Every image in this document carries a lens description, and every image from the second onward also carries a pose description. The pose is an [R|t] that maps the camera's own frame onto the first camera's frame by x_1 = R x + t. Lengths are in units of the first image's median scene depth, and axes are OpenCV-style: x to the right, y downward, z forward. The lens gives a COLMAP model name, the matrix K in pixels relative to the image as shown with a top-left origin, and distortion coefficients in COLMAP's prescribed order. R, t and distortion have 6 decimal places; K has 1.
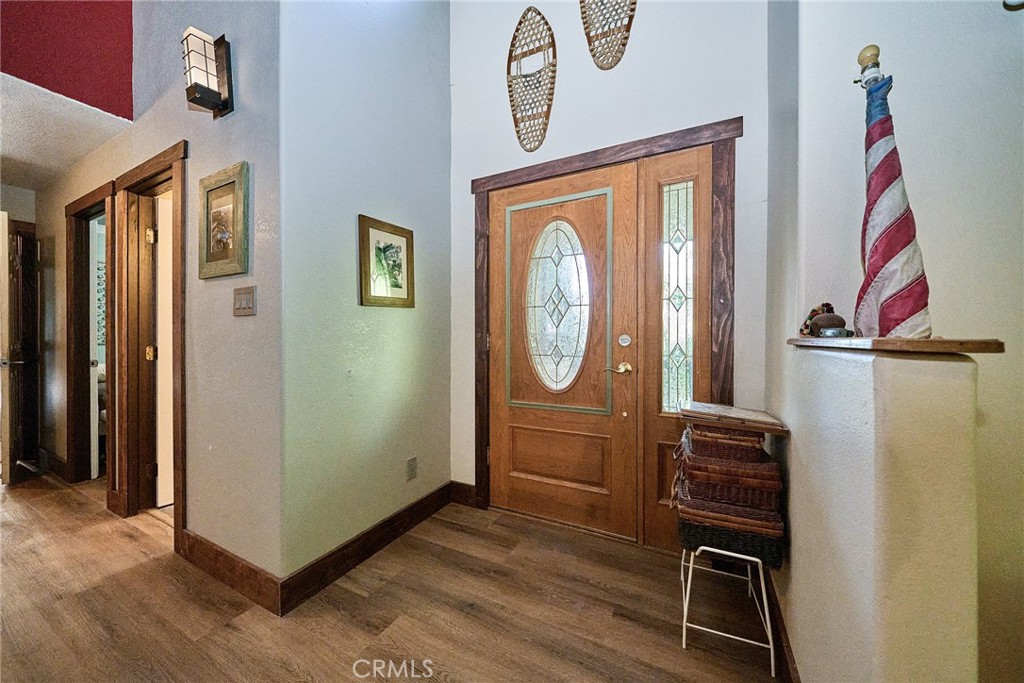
lens RADIAL K [[369.3, 0, 518.3], [0, 369.3, 336.2], [0, 0, 1]] dist [-0.005684, -0.000110]
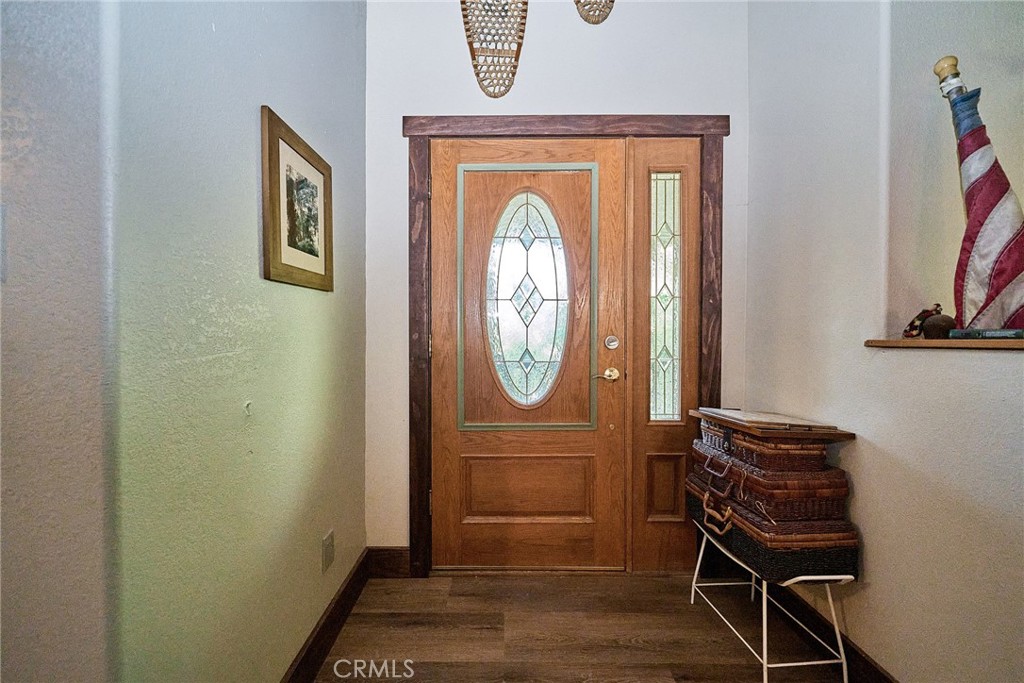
lens RADIAL K [[369.3, 0, 507.6], [0, 369.3, 339.4], [0, 0, 1]] dist [-0.005684, -0.000110]
pose [[0.890479, -0.001738, 0.455022, -0.317860], [-0.000313, 0.999990, 0.004432, 0.000437], [-0.455025, -0.004089, 0.890469, 0.329455]]
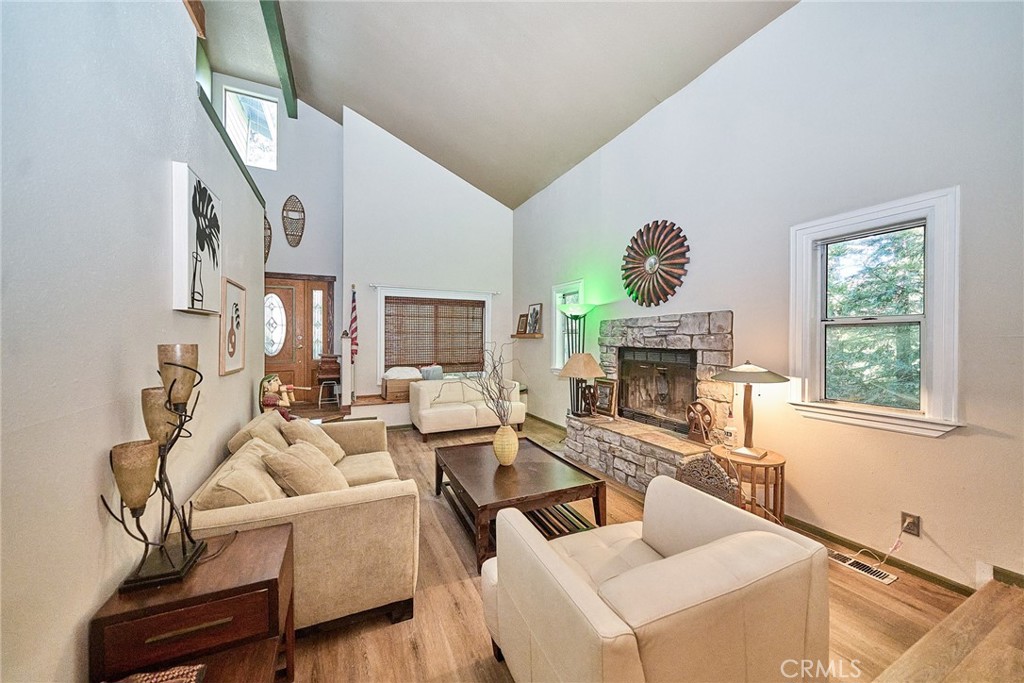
lens RADIAL K [[369.3, 0, 520.4], [0, 369.3, 341.2], [0, 0, 1]] dist [-0.005684, -0.000110]
pose [[0.613263, -0.000696, 0.789879, -0.995427], [0.000272, 1.000000, 0.000669, 0.040341], [-0.789879, -0.000196, 0.613263, -2.305564]]
